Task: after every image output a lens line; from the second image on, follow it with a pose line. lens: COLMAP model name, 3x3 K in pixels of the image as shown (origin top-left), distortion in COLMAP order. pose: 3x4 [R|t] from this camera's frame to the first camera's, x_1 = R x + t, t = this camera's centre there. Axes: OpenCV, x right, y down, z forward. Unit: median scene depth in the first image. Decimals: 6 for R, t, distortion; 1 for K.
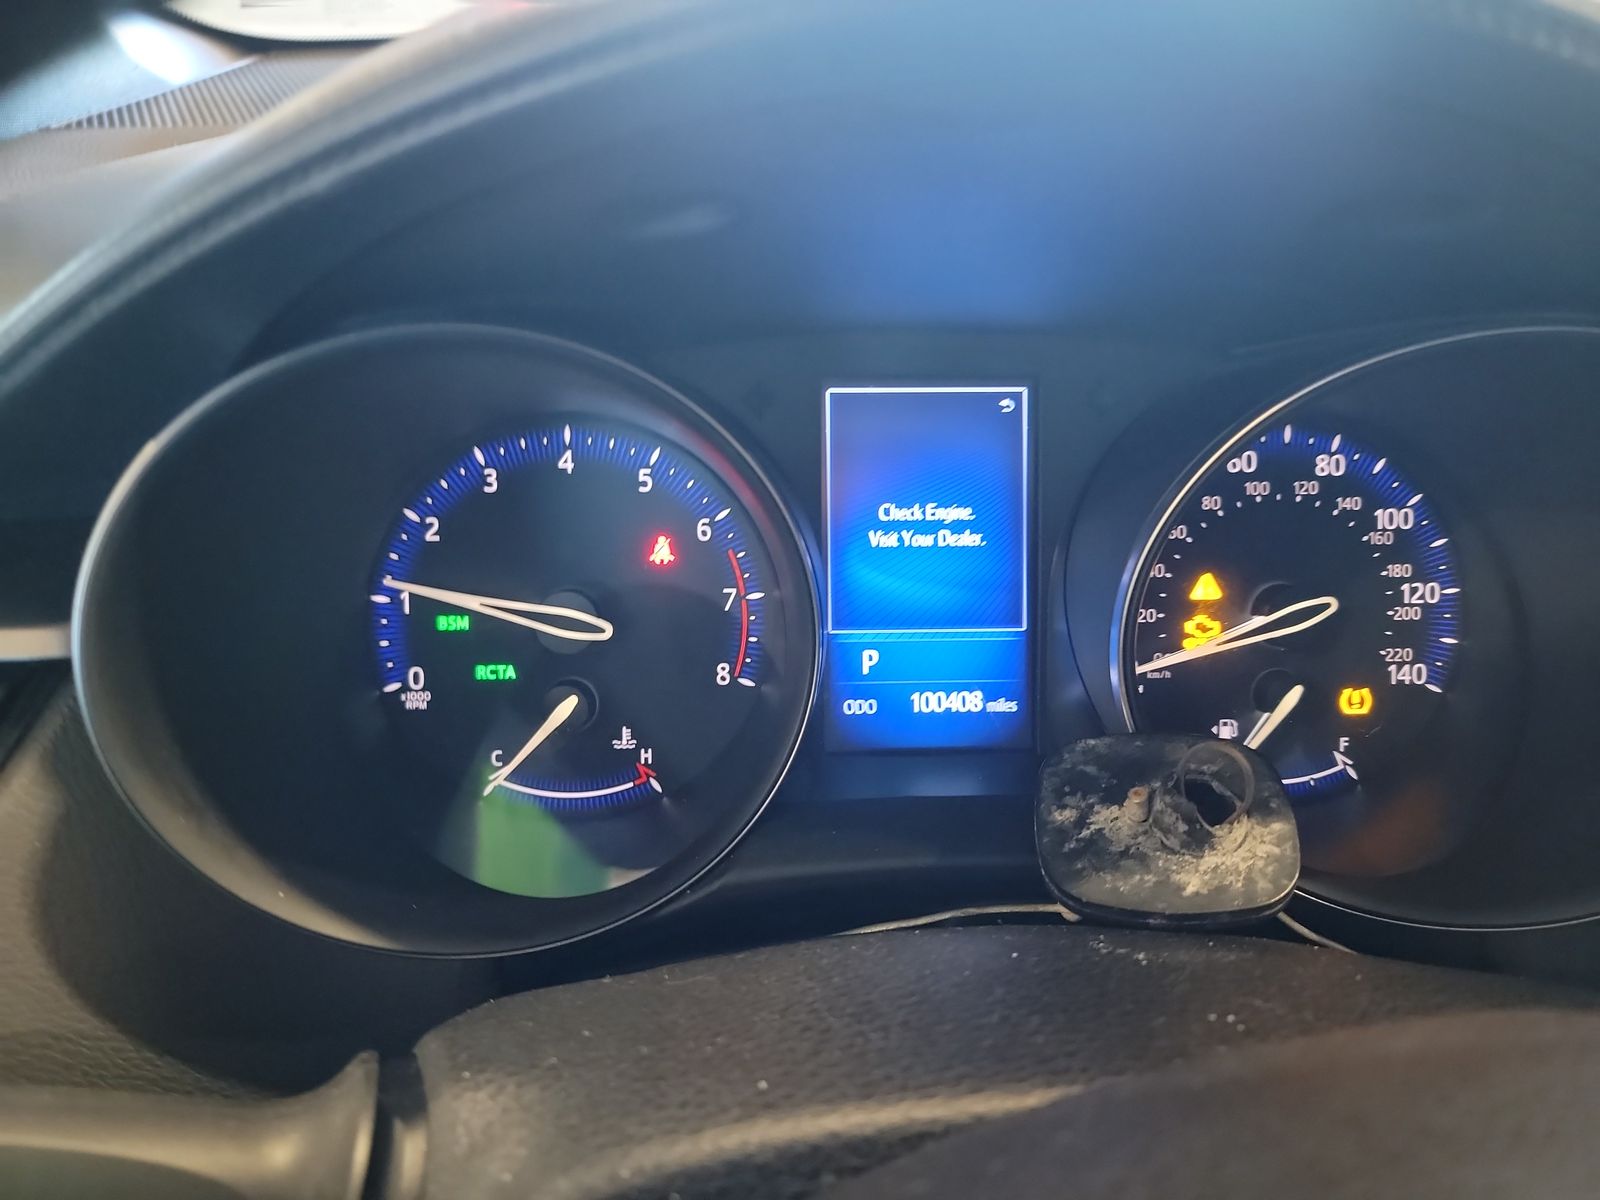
lens RADIAL K [[1144.8, 0, 804.5], [0, 1144.8, 604.9], [0, 0, 1]] dist [0.037220, -0.040705]
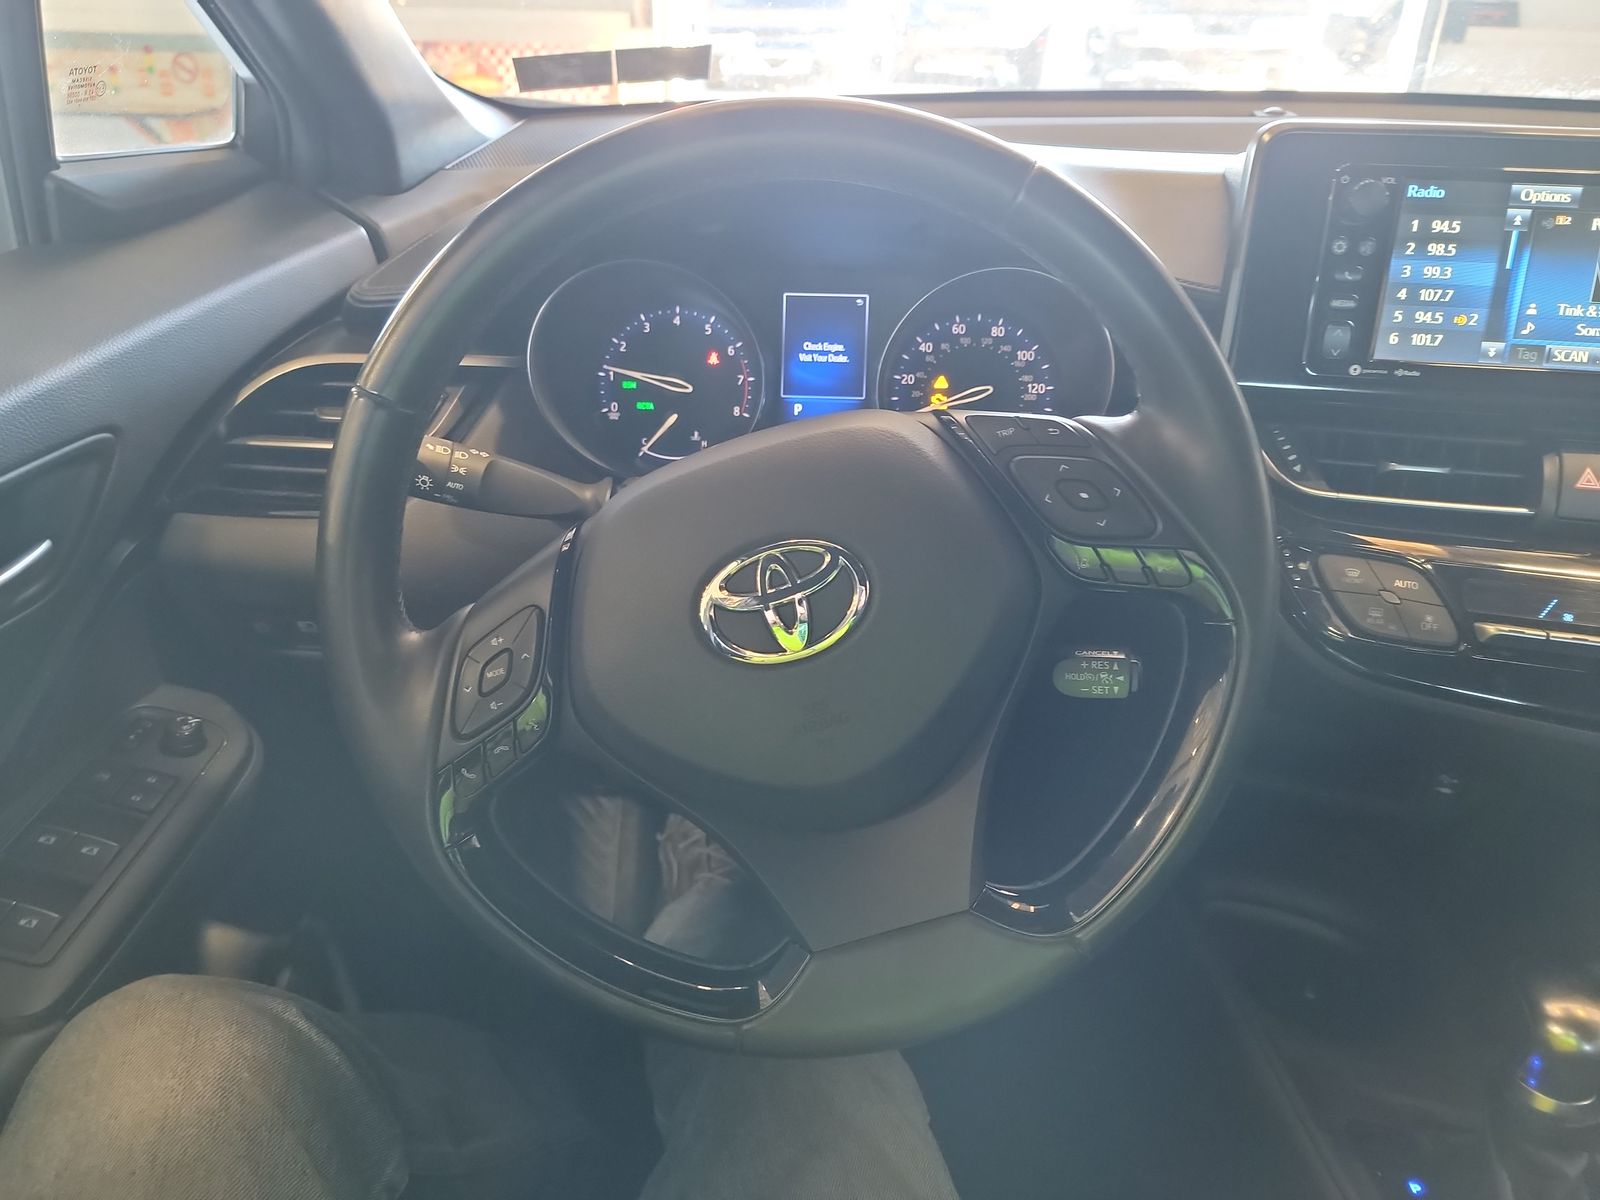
lens RADIAL K [[1144.8, 0, 795.5], [0, 1144.8, 604.5], [0, 0, 1]] dist [0.037220, -0.040705]
pose [[0.992938, 0.049512, -0.107810, 0.334879], [-0.046019, 0.998339, 0.034654, 0.379289], [0.109347, -0.029448, 0.993567, -1.411832]]
